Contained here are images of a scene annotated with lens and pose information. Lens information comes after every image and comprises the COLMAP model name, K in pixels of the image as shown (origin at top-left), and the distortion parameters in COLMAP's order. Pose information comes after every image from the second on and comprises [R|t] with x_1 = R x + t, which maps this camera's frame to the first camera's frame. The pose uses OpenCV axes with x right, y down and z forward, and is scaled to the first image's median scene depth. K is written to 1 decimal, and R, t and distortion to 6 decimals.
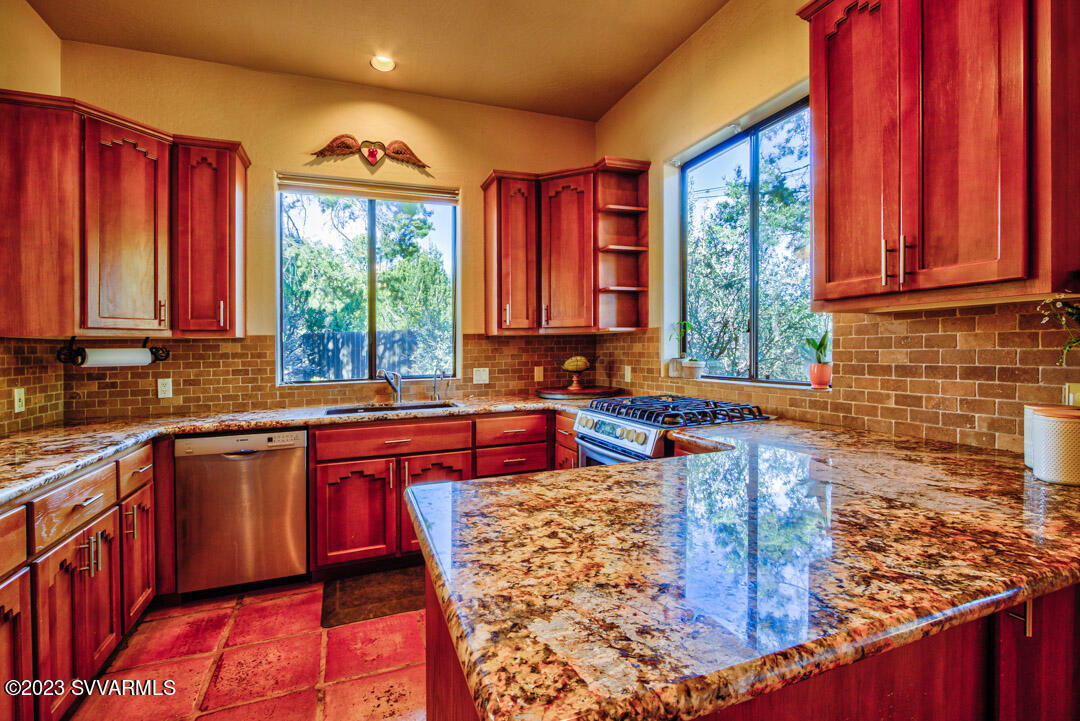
lens RADIAL K [[487.2, 0, 540.2], [0, 487.2, 352.1], [0, 0, 1]] dist [-0.008759, -0.000911]
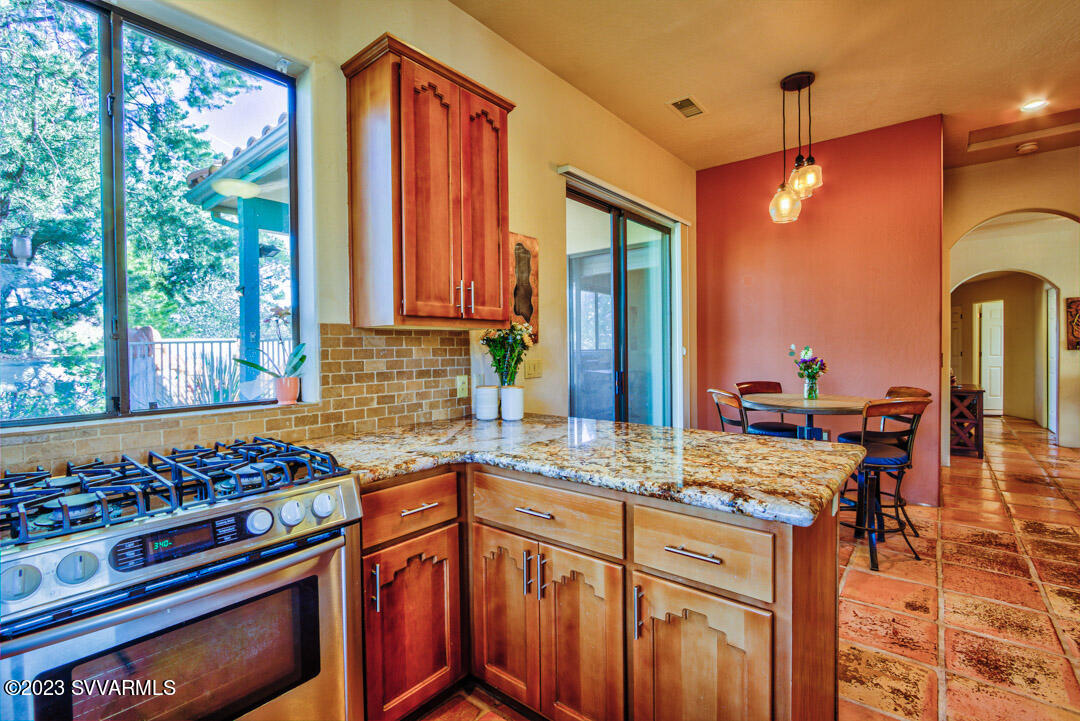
lens RADIAL K [[487.2, 0, 540.2], [0, 487.2, 359.0], [0, 0, 1]] dist [-0.008759, -0.000911]
pose [[-0.484399, 0.003678, 0.874839, -0.539994], [0.024189, 0.999665, 0.009190, -0.008058], [-0.874513, 0.025613, -0.484326, 1.232444]]
